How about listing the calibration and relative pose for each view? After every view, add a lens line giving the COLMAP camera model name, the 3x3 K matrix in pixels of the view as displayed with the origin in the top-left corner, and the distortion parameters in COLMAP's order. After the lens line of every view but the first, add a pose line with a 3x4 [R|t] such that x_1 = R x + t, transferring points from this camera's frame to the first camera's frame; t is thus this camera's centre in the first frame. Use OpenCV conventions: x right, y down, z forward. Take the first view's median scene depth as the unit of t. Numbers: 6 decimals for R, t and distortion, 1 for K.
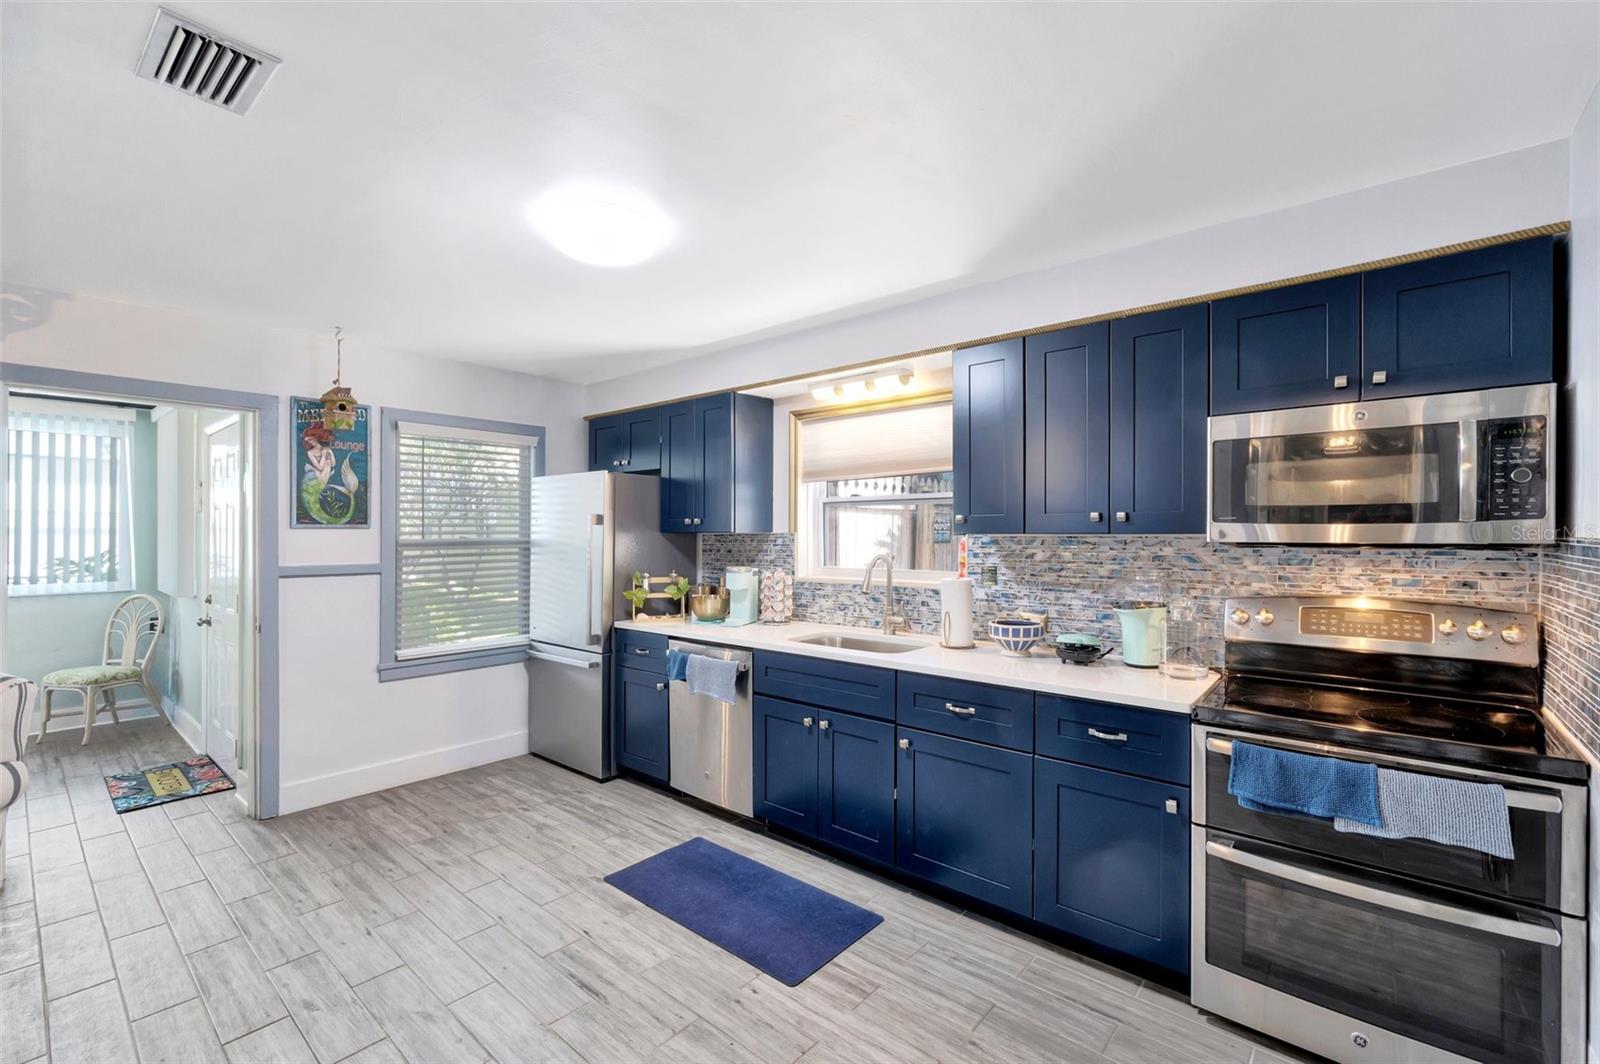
lens RADIAL K [[676.4, 0, 797.0], [0, 676.4, 534.6], [0, 0, 1]] dist [-0.002244, -0.000857]
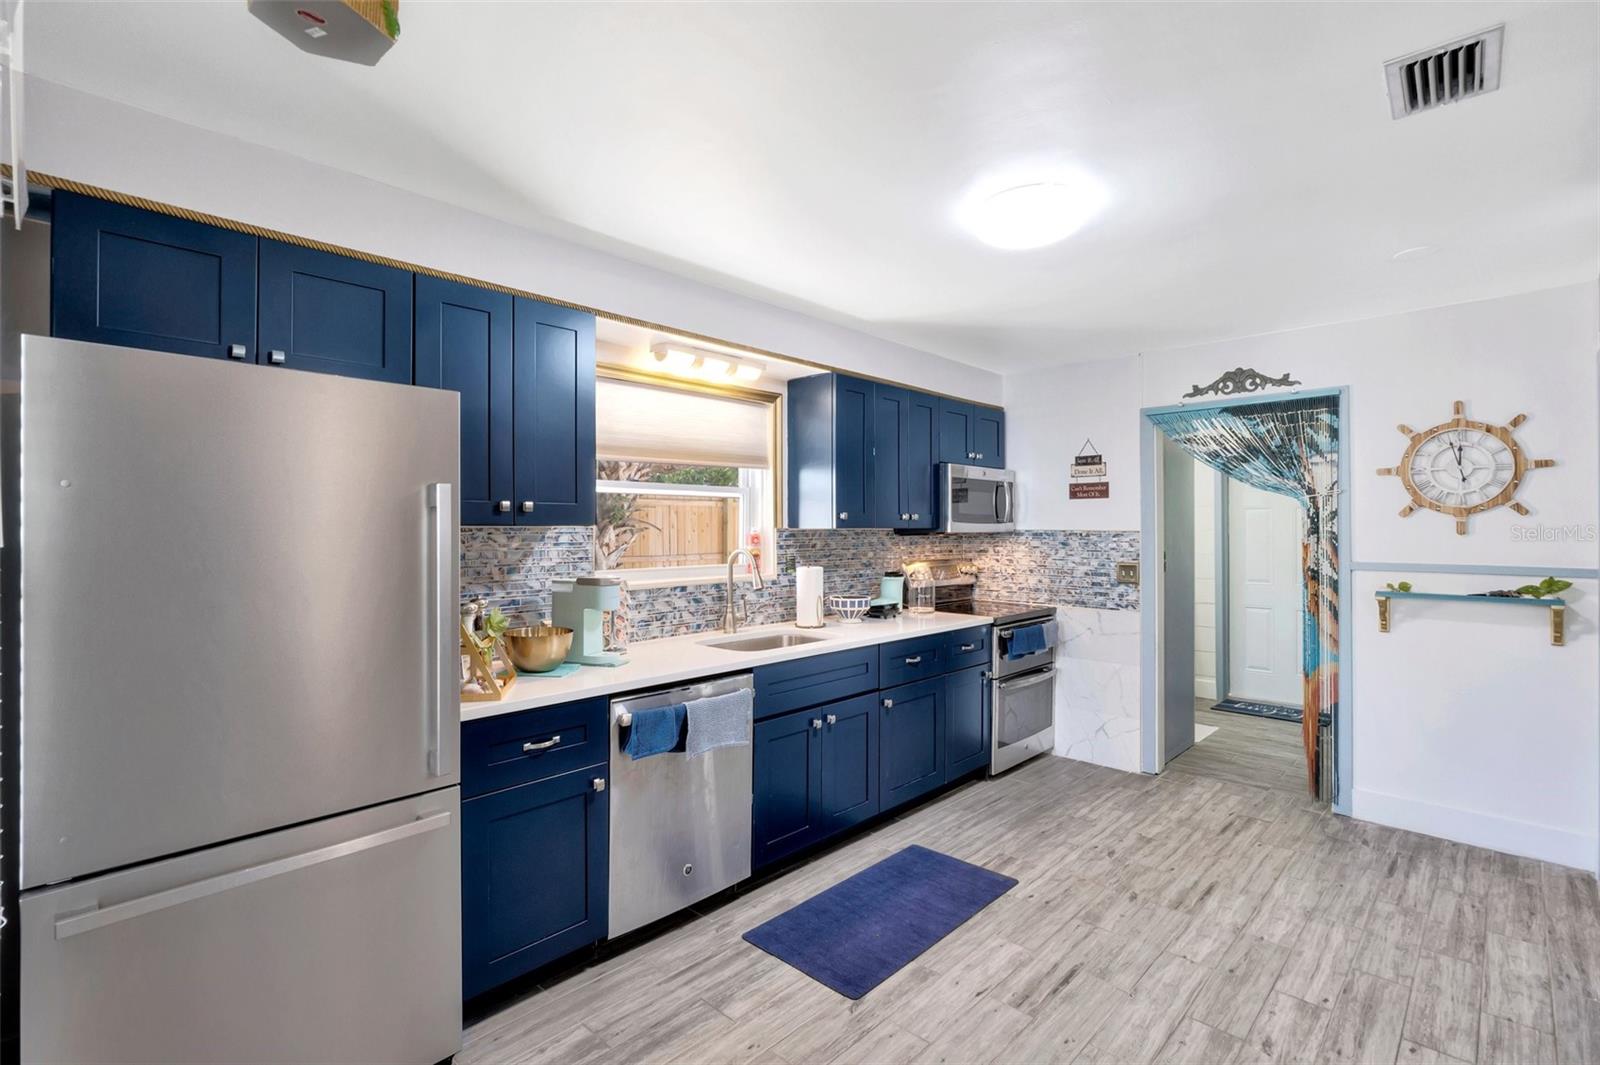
lens RADIAL K [[746.8, 0, 800.7], [0, 746.8, 521.4], [0, 0, 1]] dist [-0.003409, -0.000621]
pose [[0.053329, 0.008384, 0.998542, -1.085922], [0.000493, 0.999964, -0.008423, -0.001744], [-0.998577, 0.000941, 0.053323, 1.002562]]
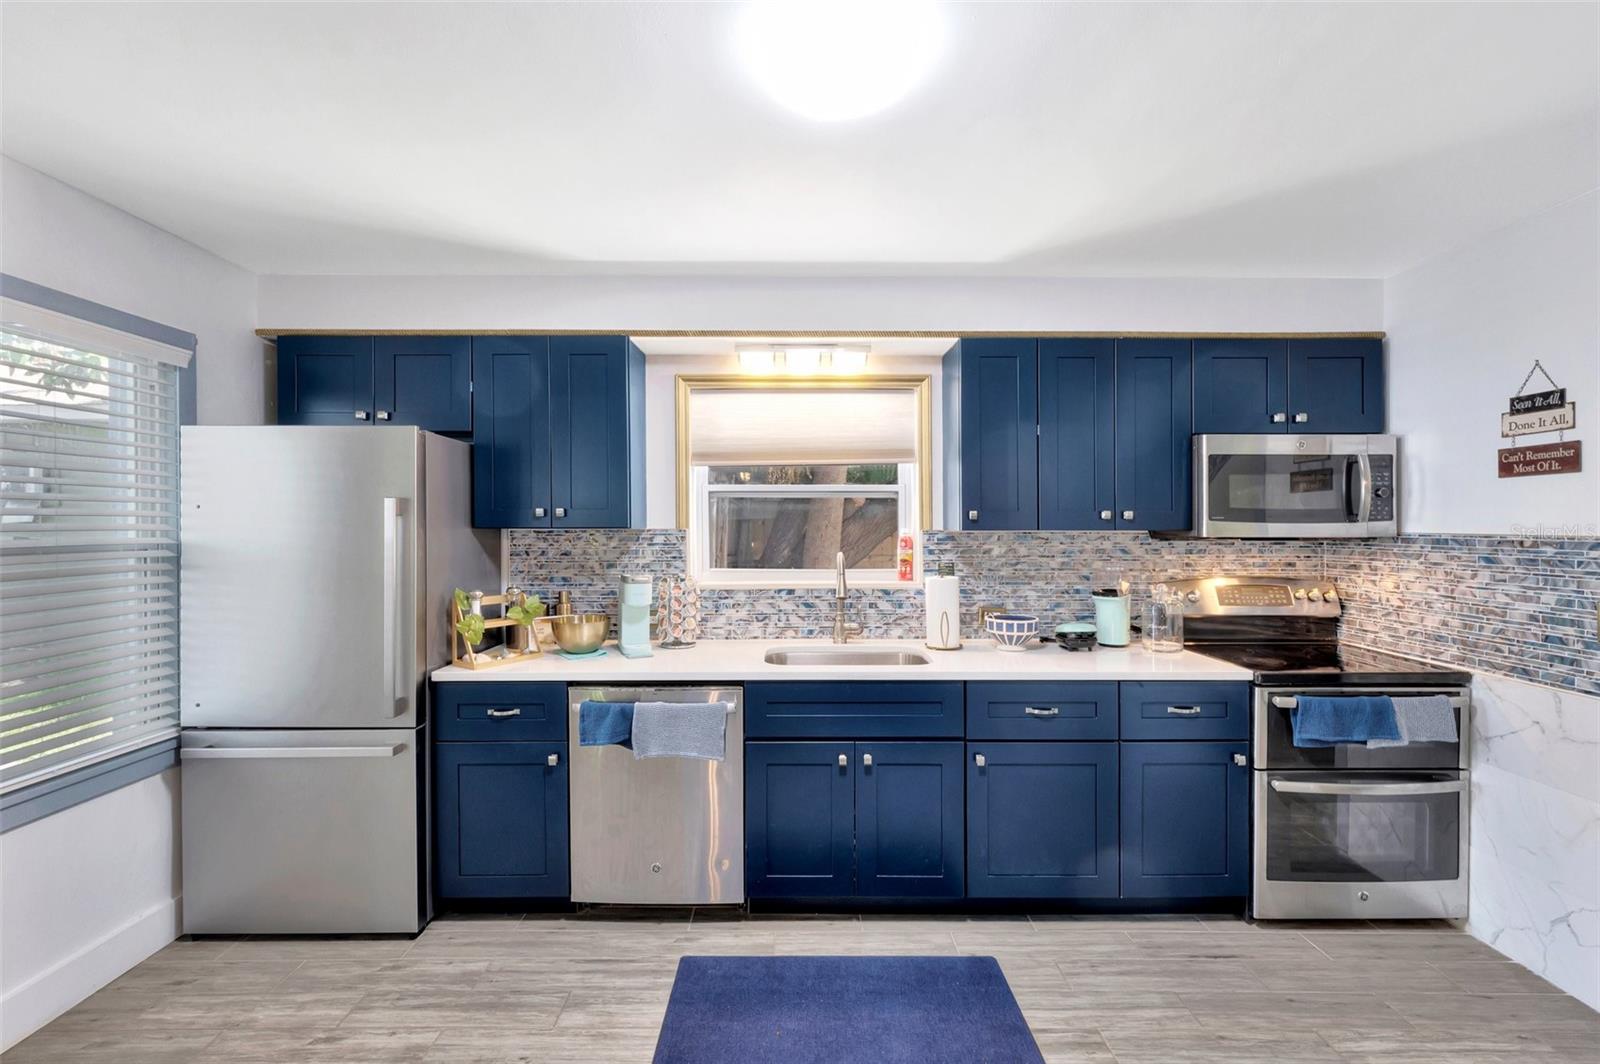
lens RADIAL K [[676.4, 0, 786.3], [0, 676.4, 531.9], [0, 0, 1]] dist [-0.002244, -0.000857]
pose [[0.760760, -0.004725, 0.649016, -0.586652], [0.000407, 0.999977, 0.006802, -0.005470], [-0.649033, -0.004911, 0.760744, 0.438156]]
